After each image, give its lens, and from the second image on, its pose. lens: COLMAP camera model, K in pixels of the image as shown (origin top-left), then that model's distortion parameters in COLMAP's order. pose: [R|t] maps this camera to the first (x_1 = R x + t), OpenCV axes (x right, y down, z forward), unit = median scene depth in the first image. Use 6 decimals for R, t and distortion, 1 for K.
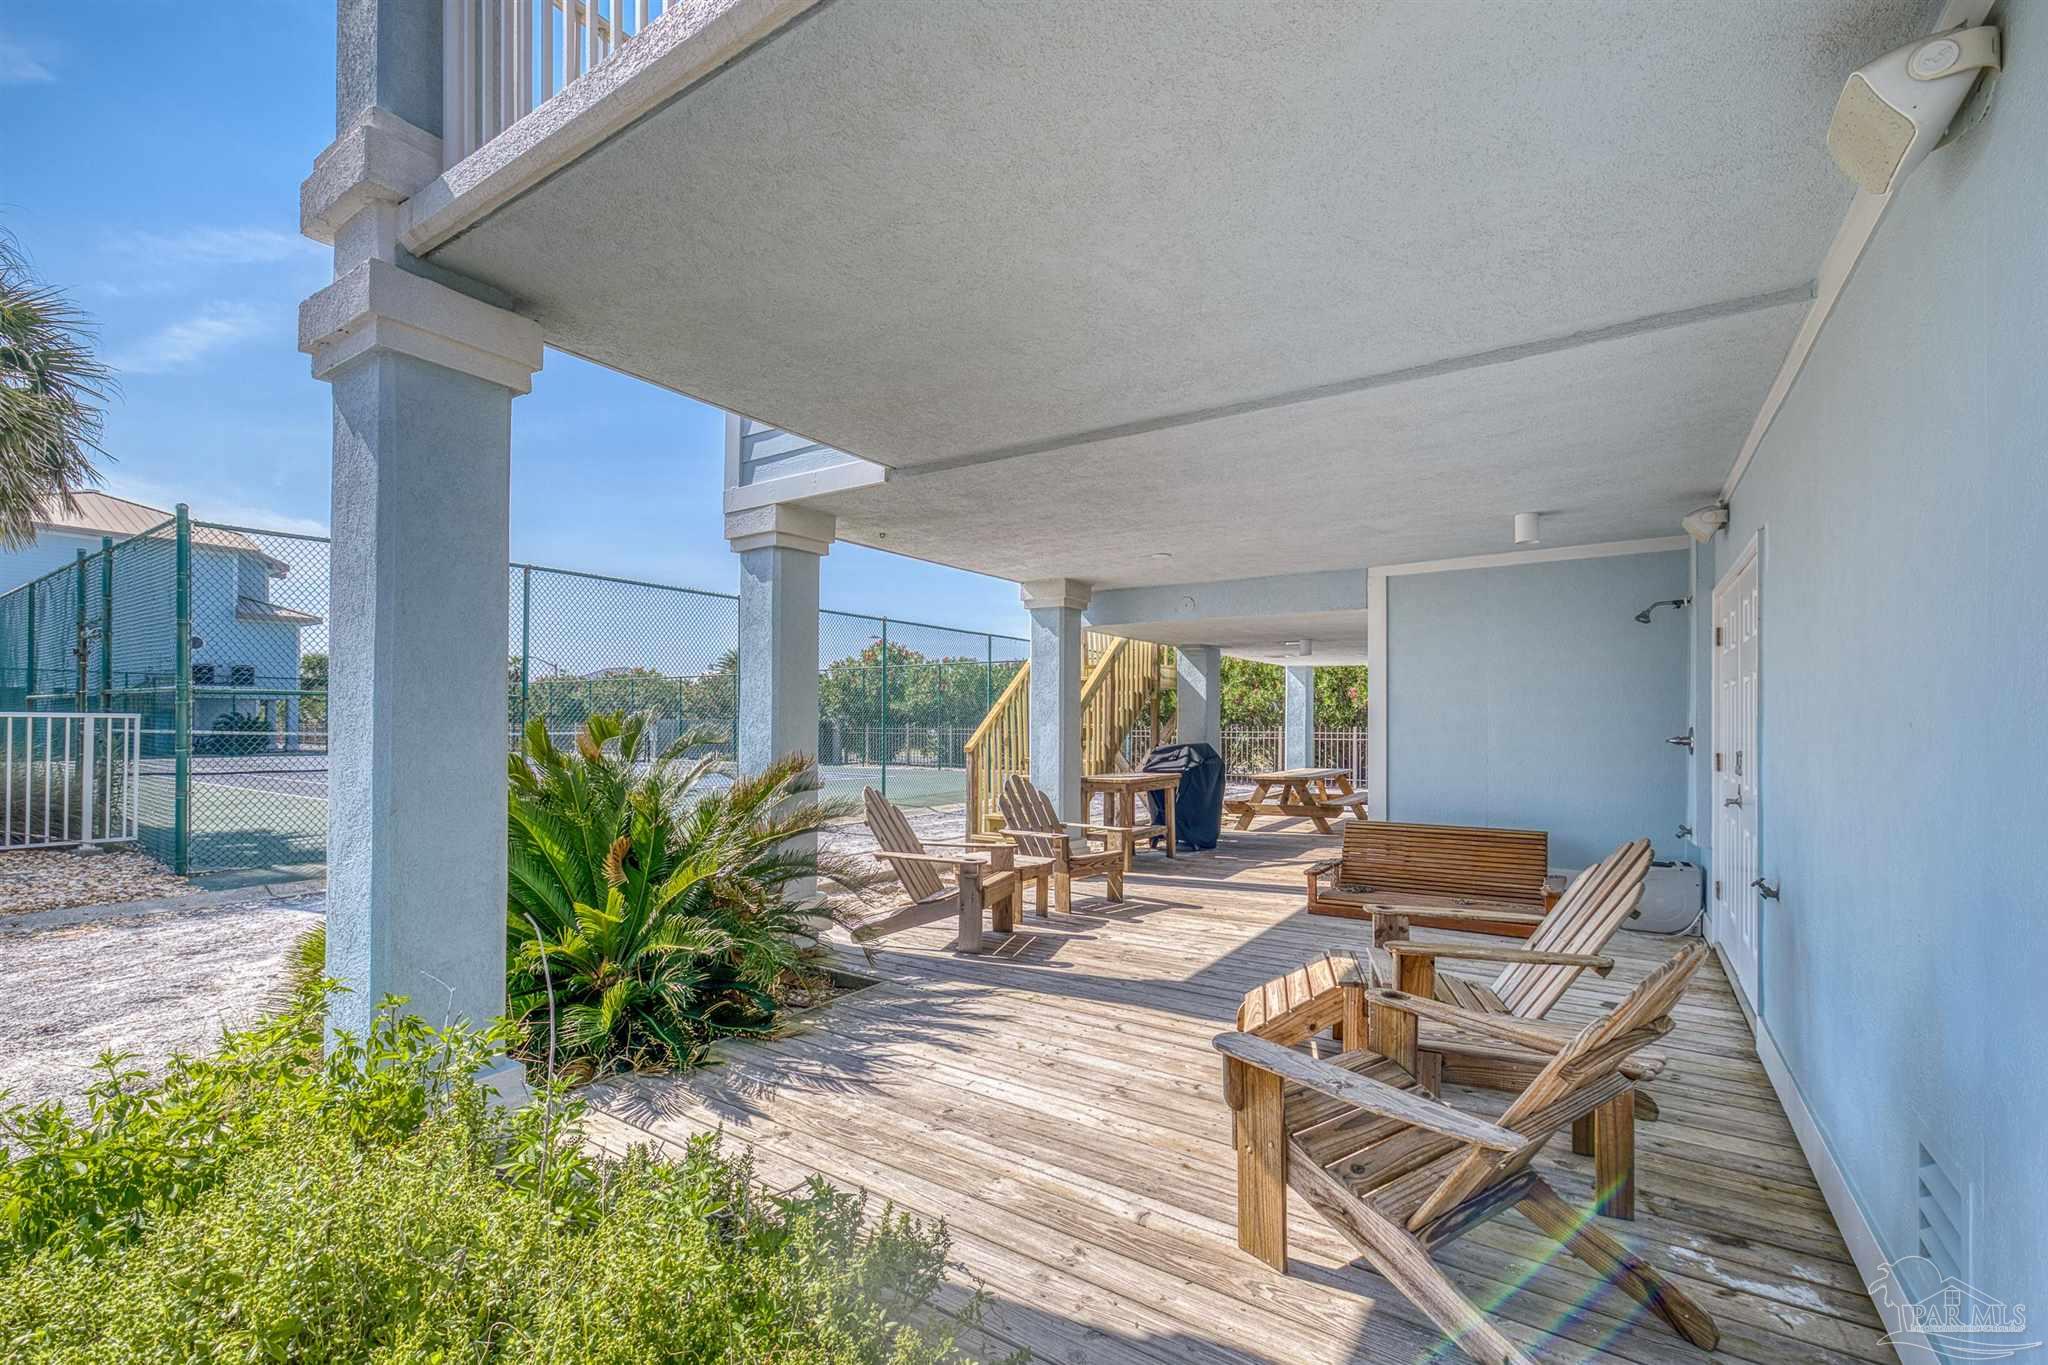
lens RADIAL K [[864.7, 0, 1017.3], [0, 864.7, 702.4], [0, 0, 1]] dist [0.000432, 0.000837]
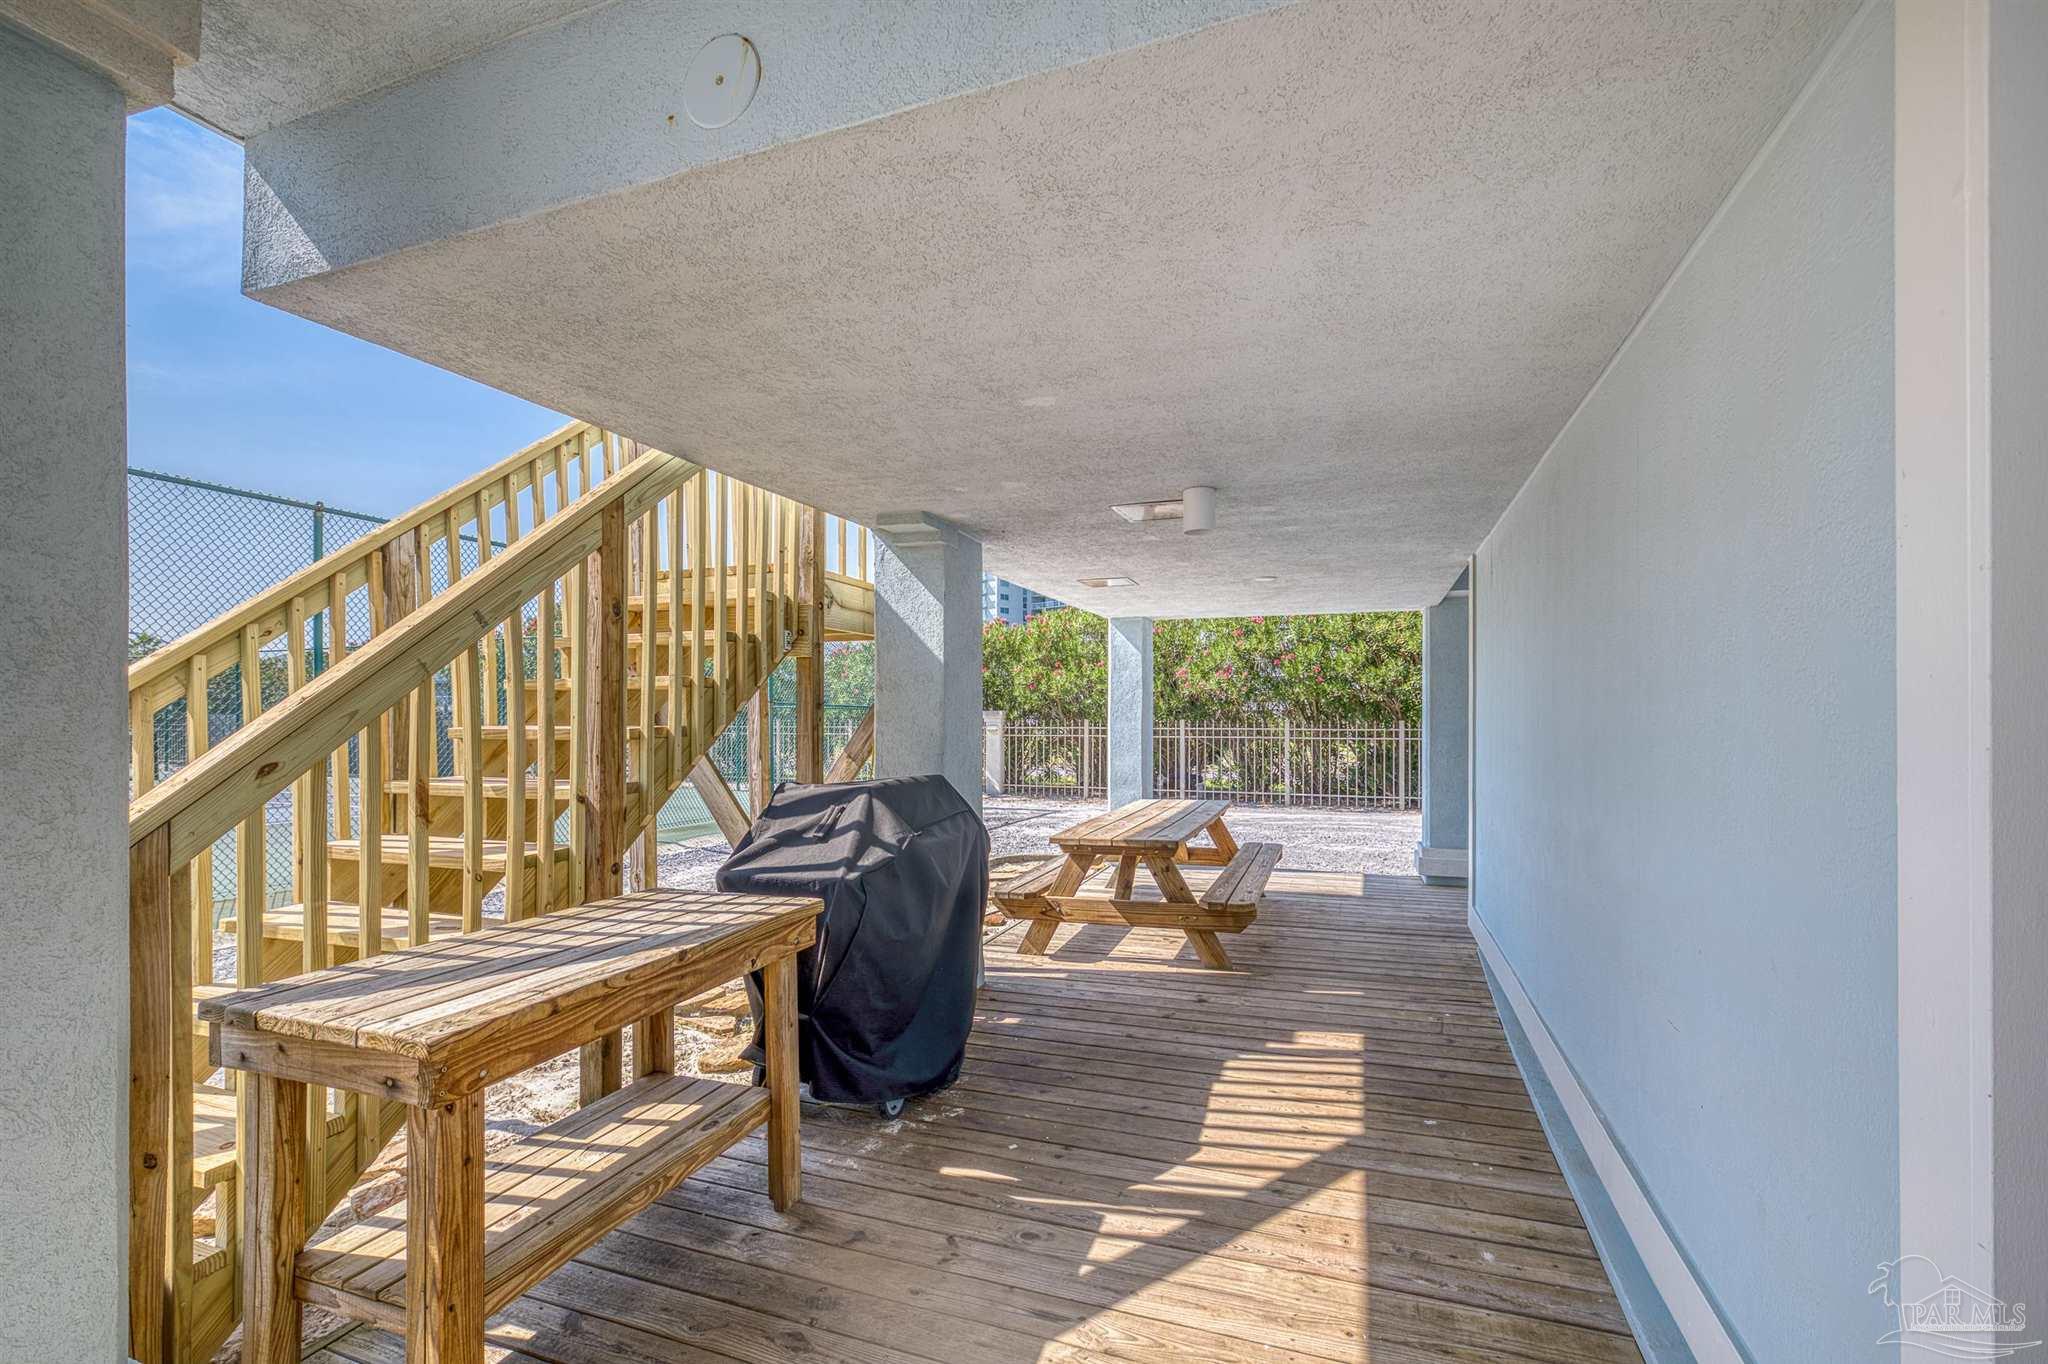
lens RADIAL K [[864.7, 0, 1023.9], [0, 864.7, 700.0], [0, 0, 1]] dist [0.000432, 0.000837]
pose [[0.972224, 0.003662, 0.234022, 0.154805], [-0.005512, 0.999959, 0.007250, 0.011117], [-0.233986, -0.008339, 0.972204, 0.581692]]
